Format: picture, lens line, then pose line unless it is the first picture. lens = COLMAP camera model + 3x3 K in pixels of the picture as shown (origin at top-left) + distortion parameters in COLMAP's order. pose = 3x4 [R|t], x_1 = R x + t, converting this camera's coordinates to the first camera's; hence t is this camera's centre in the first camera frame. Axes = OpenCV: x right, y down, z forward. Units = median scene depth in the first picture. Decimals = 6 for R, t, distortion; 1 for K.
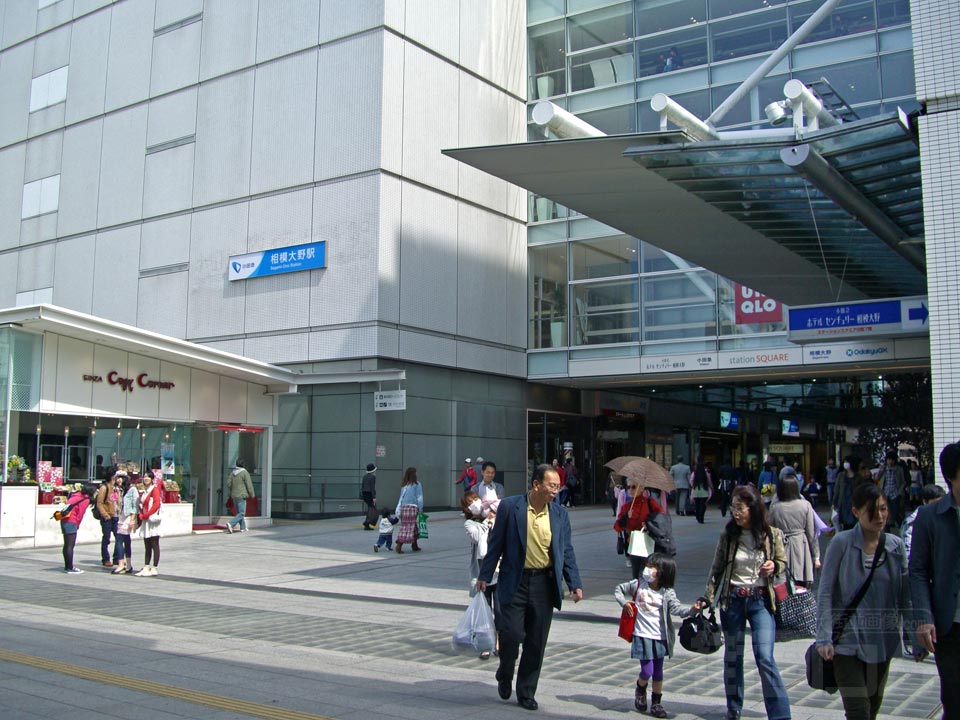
lens RADIAL K [[1083.1, 0, 480.0], [0, 1083.1, 360.0], [0, 0, 1]] dist [-0.195282, 0.166828]
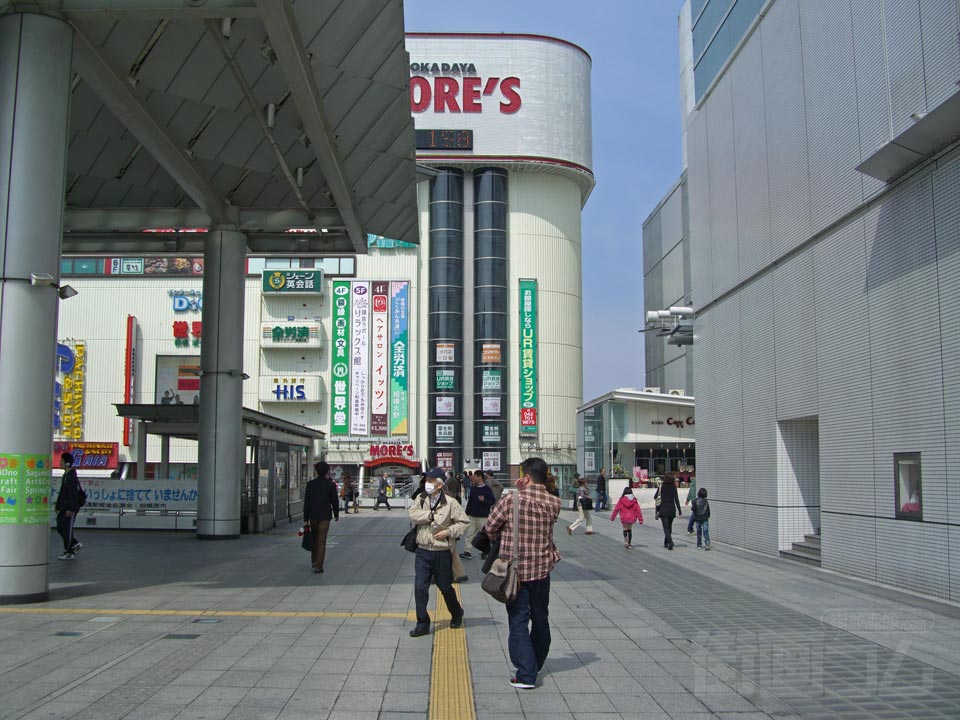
lens RADIAL K [[1083.1, 0, 480.0], [0, 1083.1, 360.0], [0, 0, 1]] dist [-0.195282, 0.166828]
pose [[0.595950, -0.090364, -0.797921, 0.924293], [0.090614, 0.994869, -0.044990, -0.033841], [0.797893, -0.045491, 0.601081, -0.388451]]
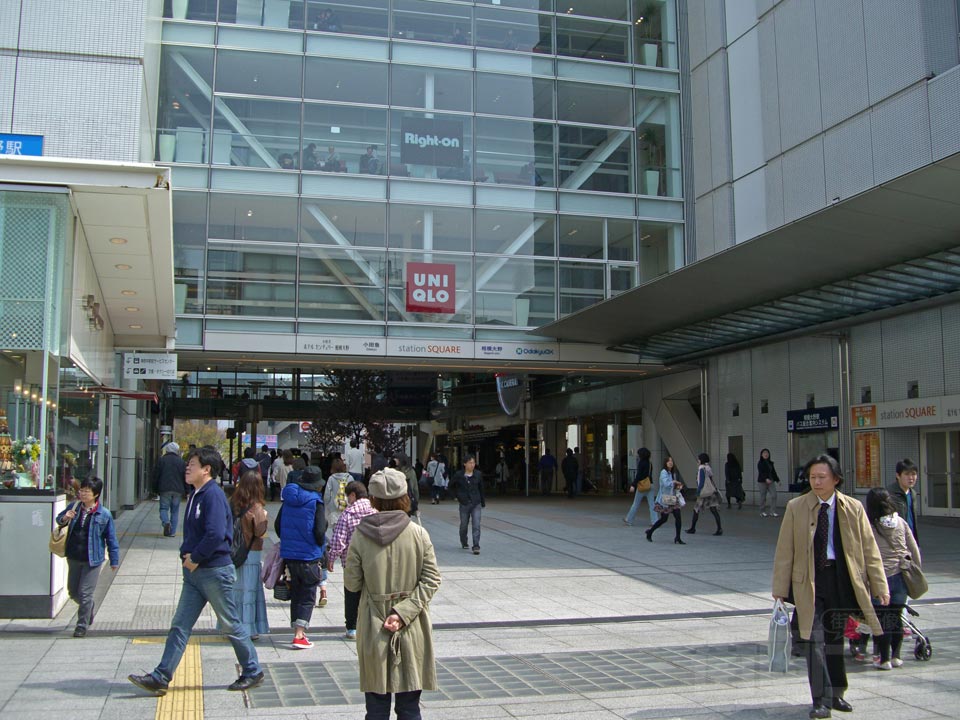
lens RADIAL K [[1083.1, 0, 480.0], [0, 1083.1, 360.0], [0, 0, 1]] dist [-0.195282, 0.166828]
pose [[0.645770, 0.072950, 0.760039, -0.541155], [-0.080140, 0.996403, -0.027546, 0.037963], [-0.759314, -0.043121, 0.649294, 0.365350]]
